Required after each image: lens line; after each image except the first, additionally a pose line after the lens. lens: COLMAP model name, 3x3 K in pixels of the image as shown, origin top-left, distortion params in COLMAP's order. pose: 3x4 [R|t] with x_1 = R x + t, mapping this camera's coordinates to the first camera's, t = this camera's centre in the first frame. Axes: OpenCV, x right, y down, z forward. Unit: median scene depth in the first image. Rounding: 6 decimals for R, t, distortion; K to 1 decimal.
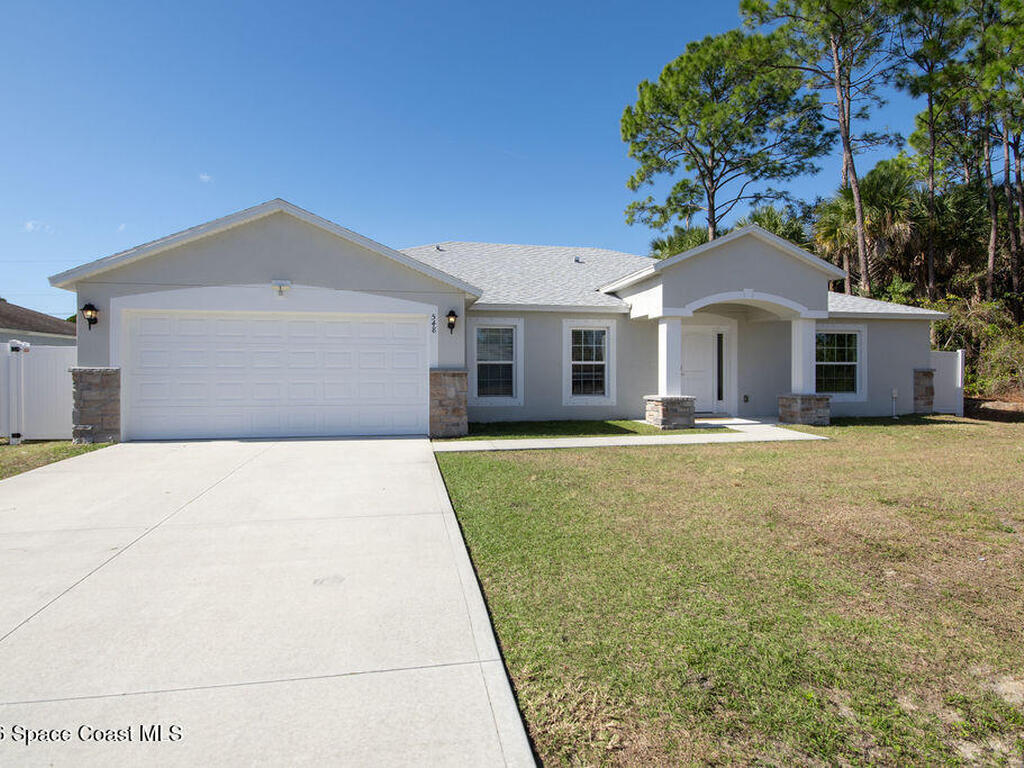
lens RADIAL K [[560.8, 0, 513.2], [0, 560.8, 375.1], [0, 0, 1]] dist [-0.002553, 0.001585]
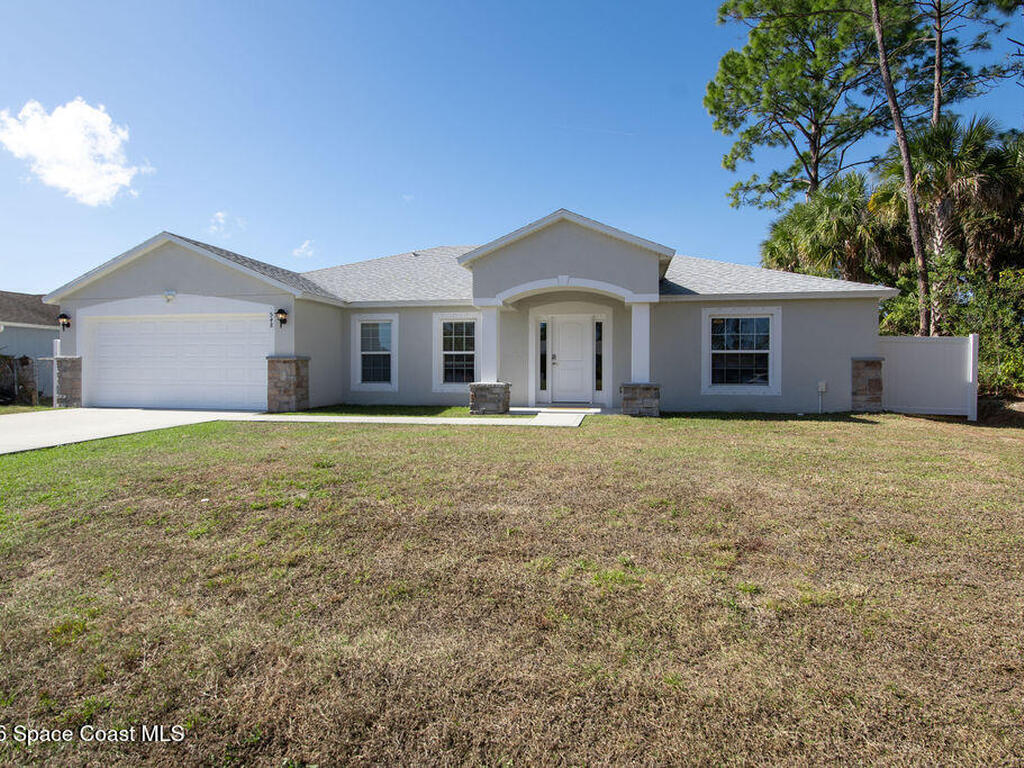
lens RADIAL K [[560.8, 0, 513.2], [0, 560.8, 375.1], [0, 0, 1]] dist [-0.002553, 0.001585]
pose [[0.927245, 0.005619, -0.374412, 0.651855], [-0.005966, 0.999982, 0.000234, 0.020447], [0.374407, 0.002017, 0.927262, 0.045490]]
